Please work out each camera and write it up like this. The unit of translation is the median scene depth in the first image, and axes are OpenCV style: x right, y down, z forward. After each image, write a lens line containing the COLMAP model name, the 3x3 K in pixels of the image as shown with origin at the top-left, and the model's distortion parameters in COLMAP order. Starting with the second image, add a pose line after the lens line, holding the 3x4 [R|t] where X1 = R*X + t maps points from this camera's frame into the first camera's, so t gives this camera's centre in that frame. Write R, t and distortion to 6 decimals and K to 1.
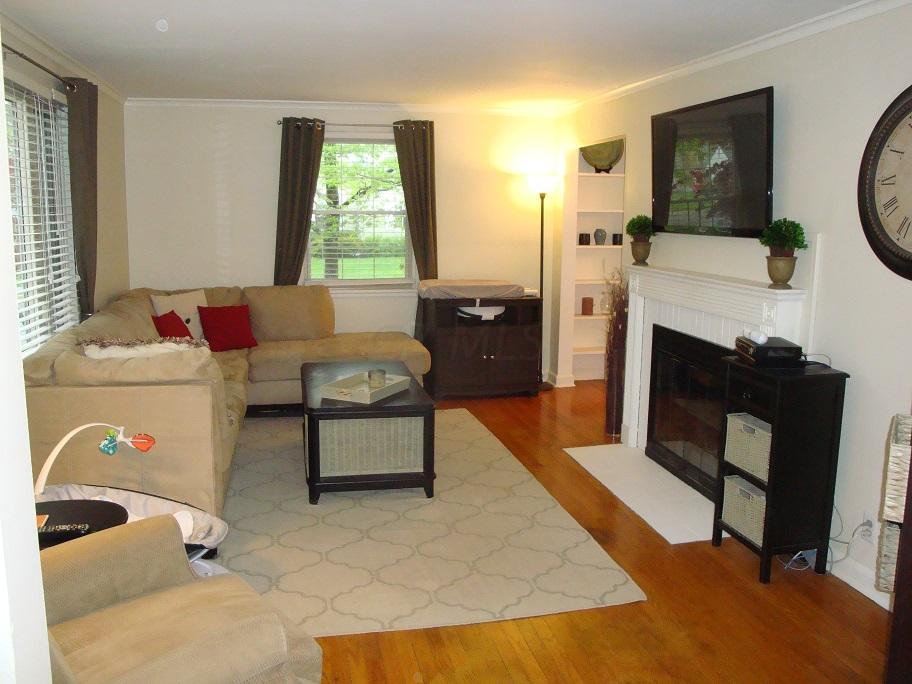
lens RADIAL K [[762.4, 0, 456.0], [0, 762.4, 342.0], [0, 0, 1]] dist [-0.117418, 0.005361]
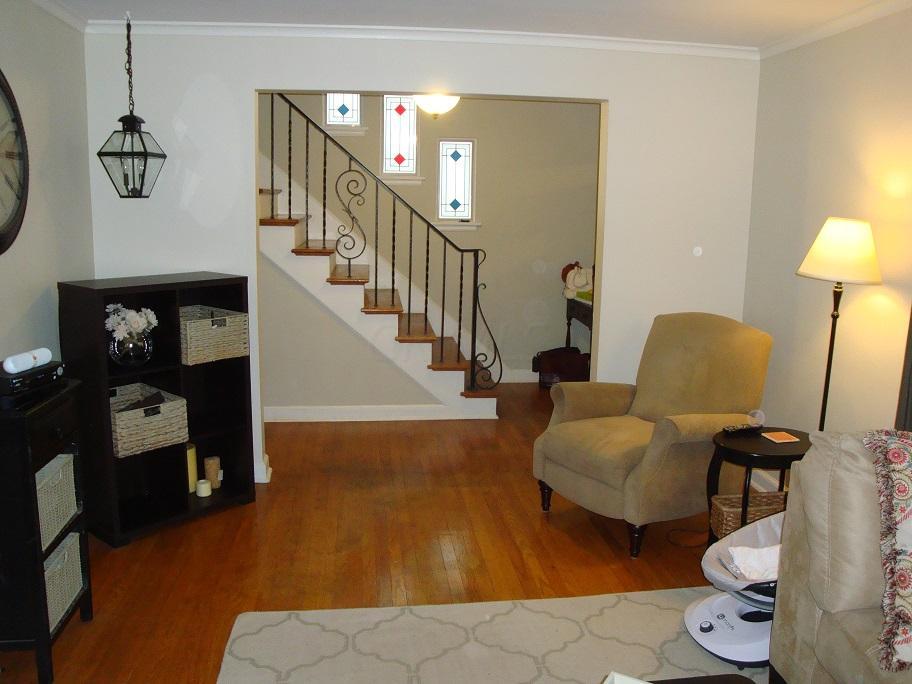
lens RADIAL K [[762.4, 0, 456.0], [0, 762.4, 342.0], [0, 0, 1]] dist [-0.117418, 0.005361]
pose [[-0.994318, -0.044472, 0.096718, -0.089992], [-0.007961, 0.937077, 0.349031, -0.318579], [-0.106154, 0.346277, -0.932107, 1.833046]]
